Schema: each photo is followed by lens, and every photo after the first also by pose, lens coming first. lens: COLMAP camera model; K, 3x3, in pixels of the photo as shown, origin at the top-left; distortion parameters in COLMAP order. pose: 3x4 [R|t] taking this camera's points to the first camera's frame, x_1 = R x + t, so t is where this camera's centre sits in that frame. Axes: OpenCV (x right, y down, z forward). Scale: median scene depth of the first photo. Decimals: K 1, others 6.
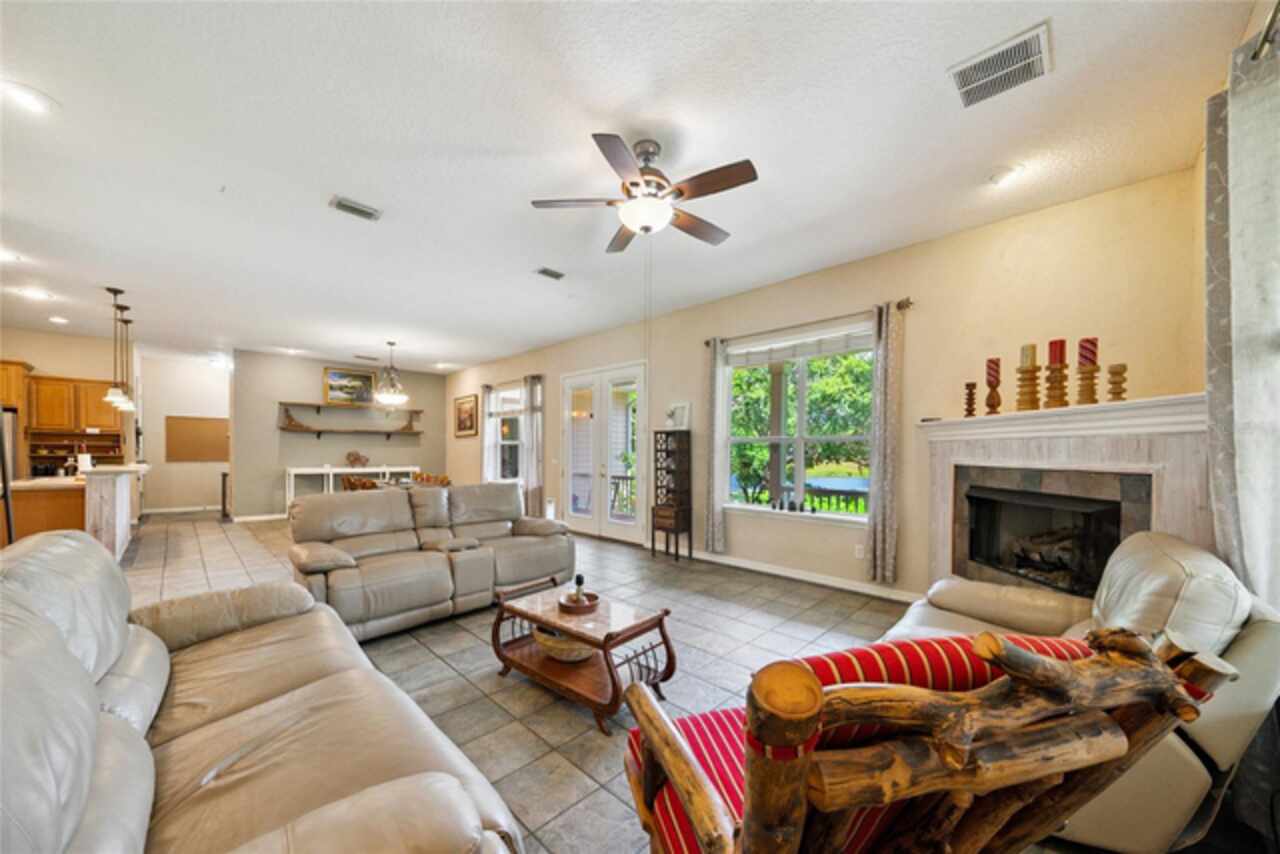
lens RADIAL K [[452.1, 0, 643.4], [0, 452.1, 457.4], [0, 0, 1]] dist [0.000297, -0.000075]
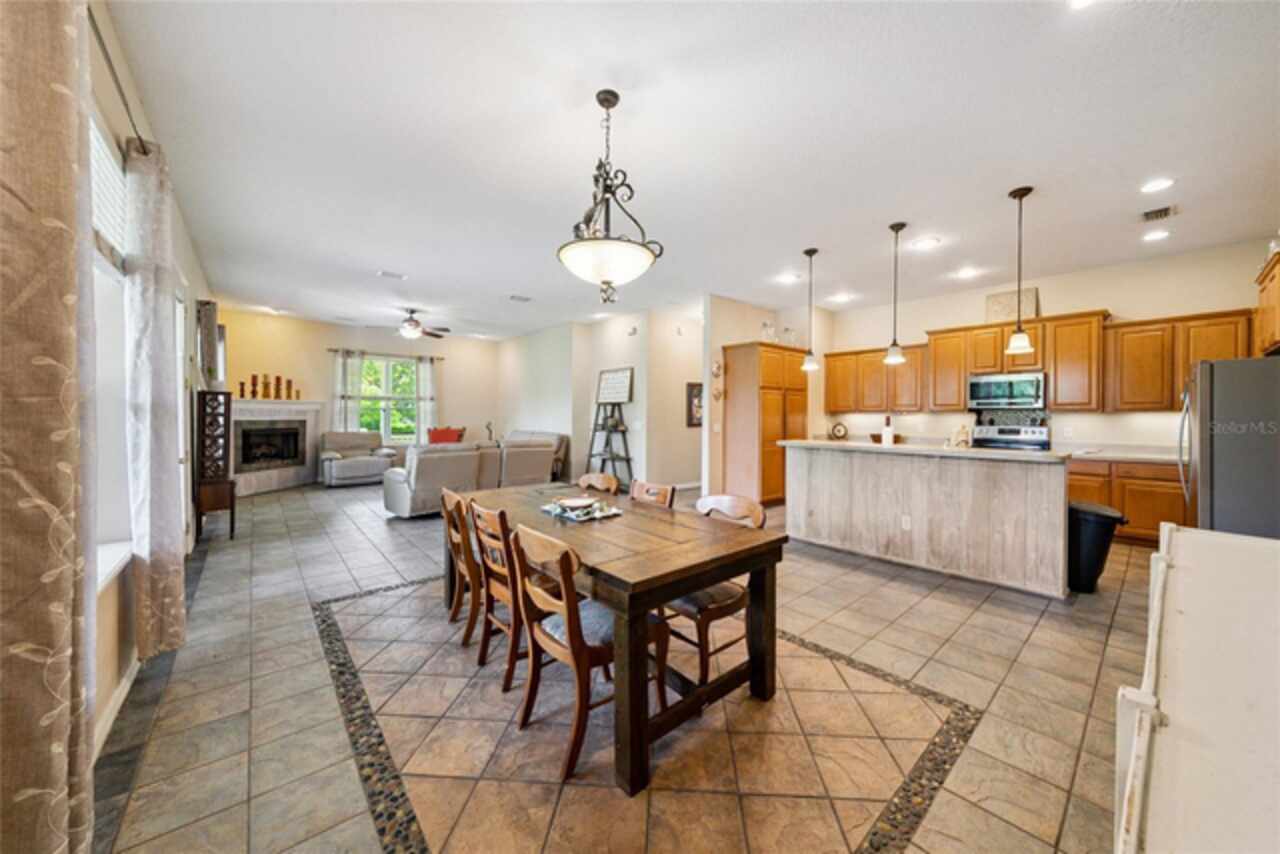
lens RADIAL K [[452.1, 0, 654.2], [0, 452.1, 420.4], [0, 0, 1]] dist [0.000297, -0.000075]
pose [[-0.997092, -0.012648, 0.075155, -1.346219], [-0.010791, 0.999627, 0.025070, -0.055360], [-0.075444, 0.024186, -0.996857, 2.876189]]
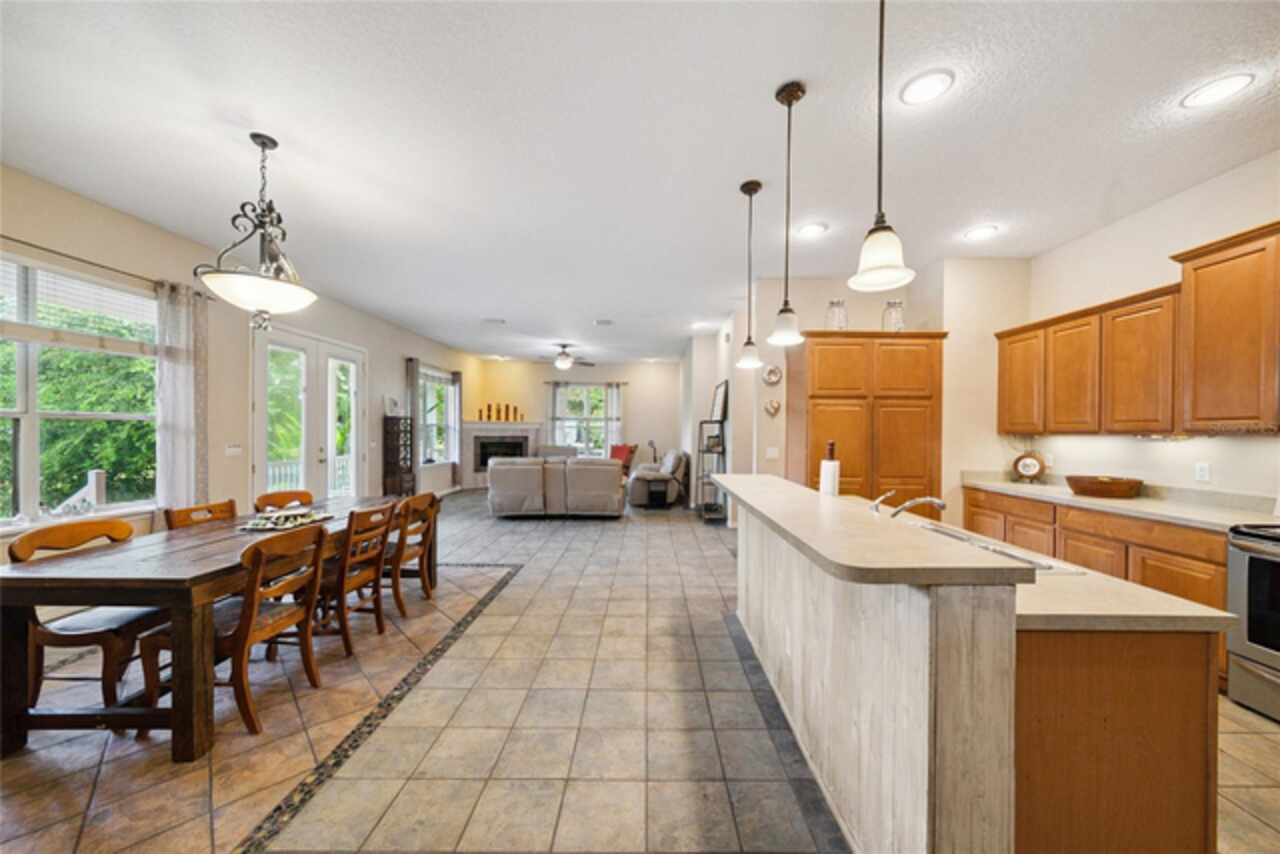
lens RADIAL K [[452.1, 0, 646.7], [0, 452.1, 432.9], [0, 0, 1]] dist [0.000297, -0.000075]
pose [[-0.696420, -0.018222, 0.717403, -2.209152], [-0.006235, 0.999793, 0.019342, -0.067855], [-0.717607, 0.008997, -0.696390, 2.243487]]
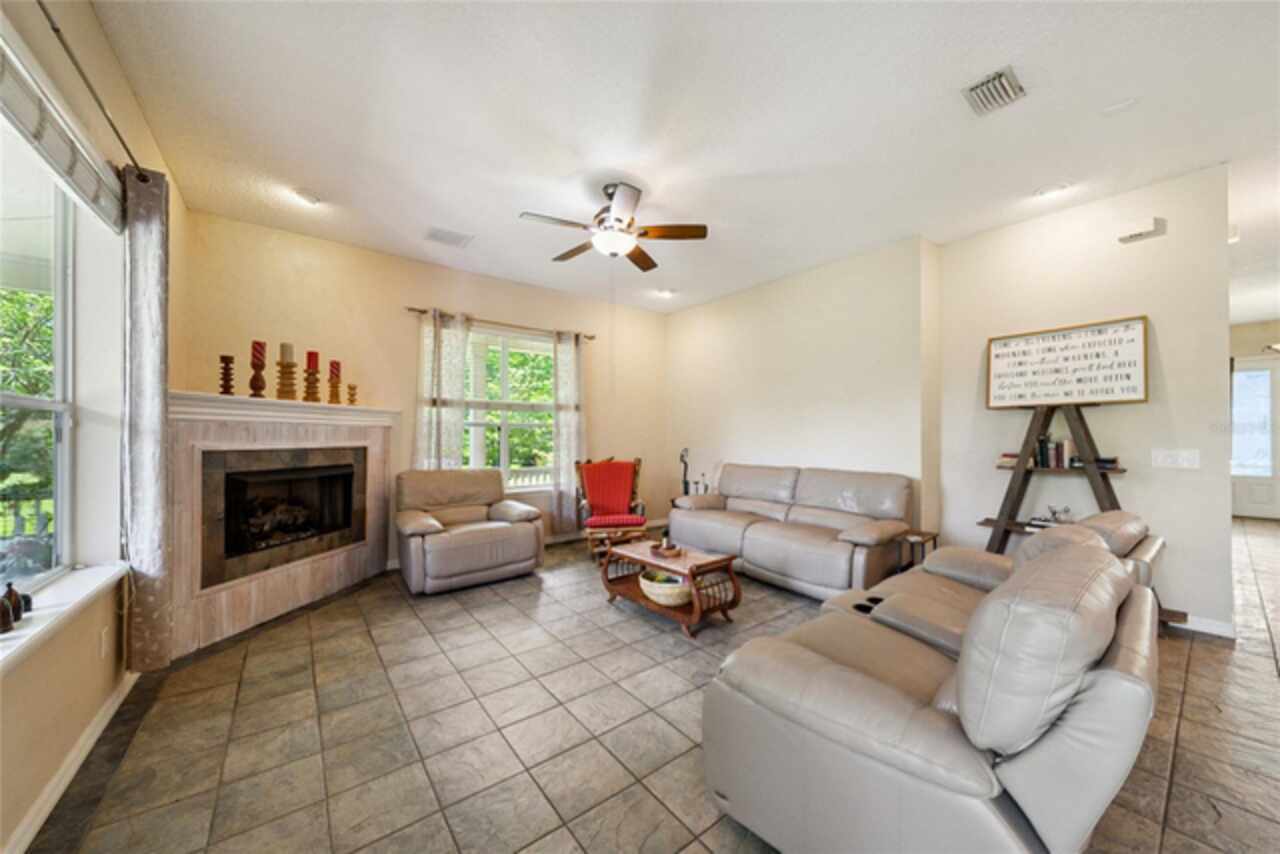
lens RADIAL K [[452.1, 0, 655.8], [0, 452.1, 433.6], [0, 0, 1]] dist [0.000297, -0.000075]
pose [[-0.993057, -0.006469, 0.117455, -0.191723], [-0.005709, 0.999961, 0.006801, -0.024472], [-0.117494, 0.006083, -0.993055, 1.686638]]
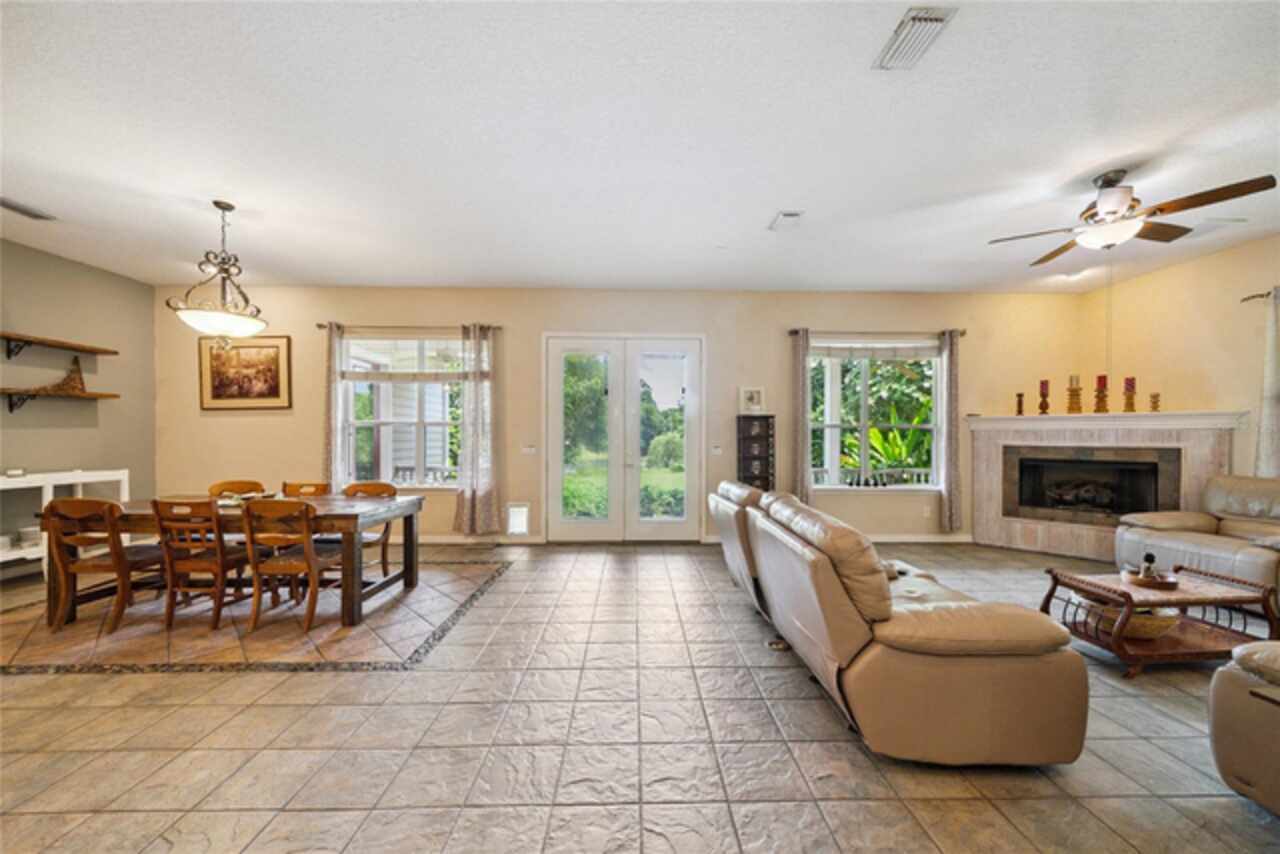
lens RADIAL K [[452.1, 0, 643.5], [0, 452.1, 440.5], [0, 0, 1]] dist [0.000297, -0.000075]
pose [[0.698712, -0.010069, 0.715333, -1.264764], [0.009560, 0.999943, 0.004738, -0.020097], [-0.715340, 0.003528, 0.698768, 0.799273]]
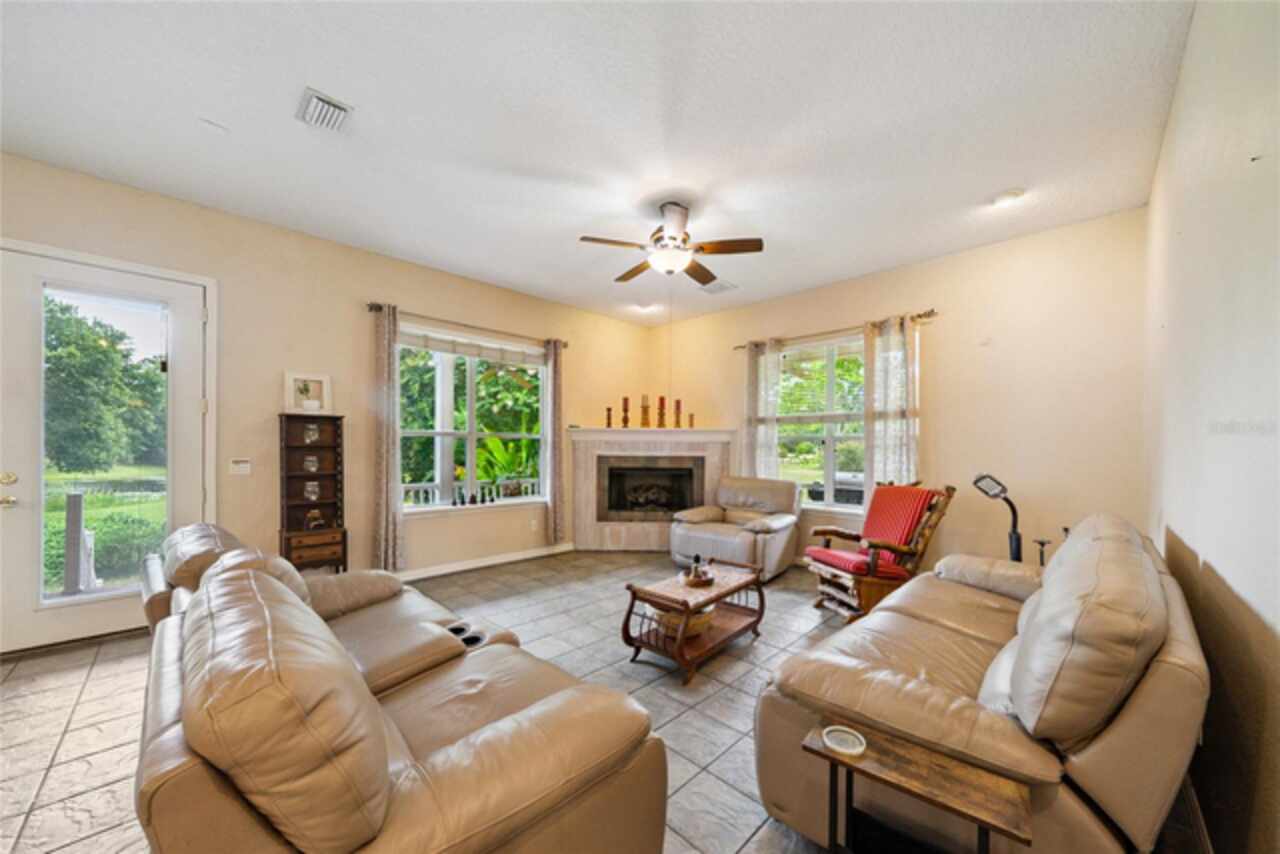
lens RADIAL K [[452.1, 0, 646.1], [0, 452.1, 448.7], [0, 0, 1]] dist [0.000297, -0.000075]
pose [[0.004830, -0.008118, 0.999955, -0.954306], [0.004190, 0.999958, 0.008098, -0.021144], [-0.999980, 0.004150, 0.004864, 0.812351]]
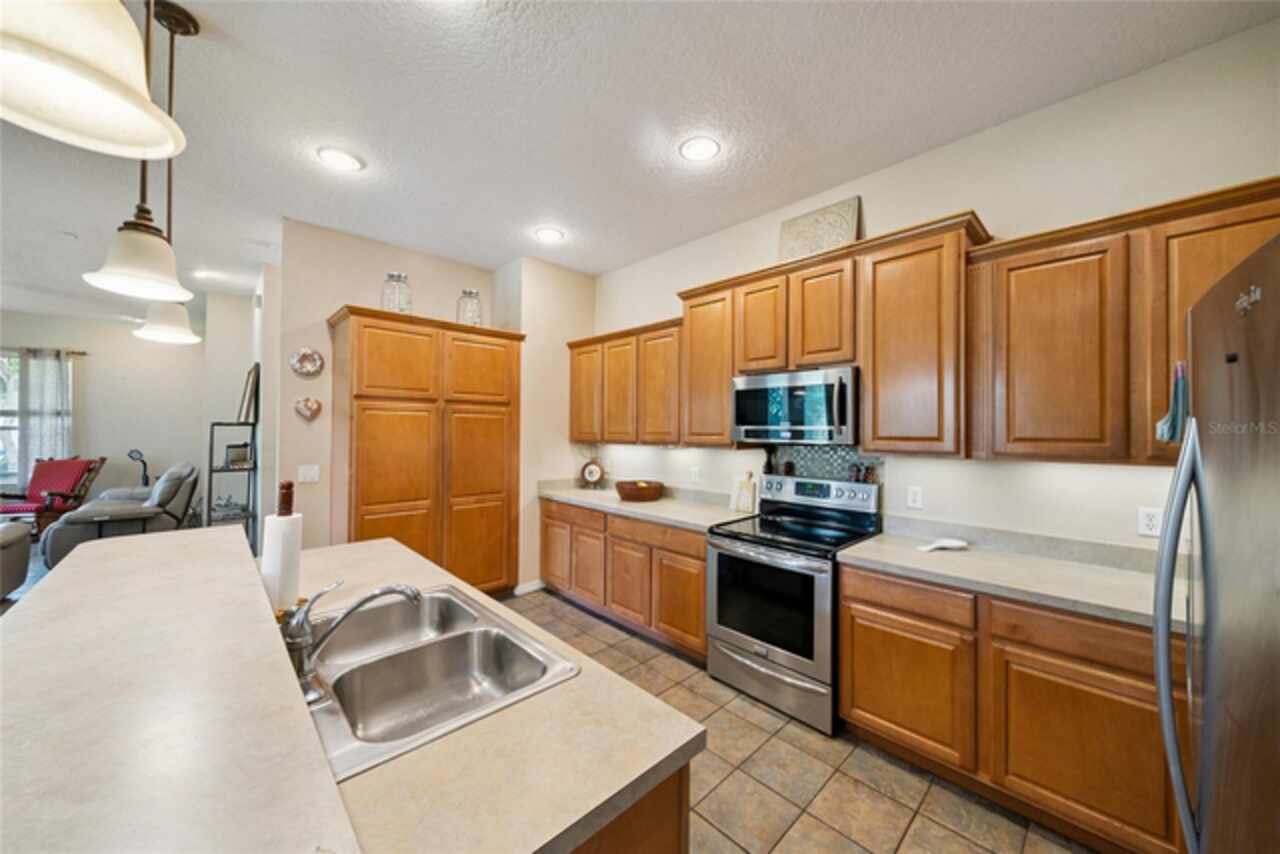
lens RADIAL K [[452.1, 0, 653.2], [0, 452.1, 427.3], [0, 0, 1]] dist [0.000297, -0.000075]
pose [[-0.999546, -0.016773, 0.025024, -2.254387], [-0.016615, 0.999841, 0.006523, -0.100367], [-0.025130, 0.006104, -0.999666, 1.945354]]
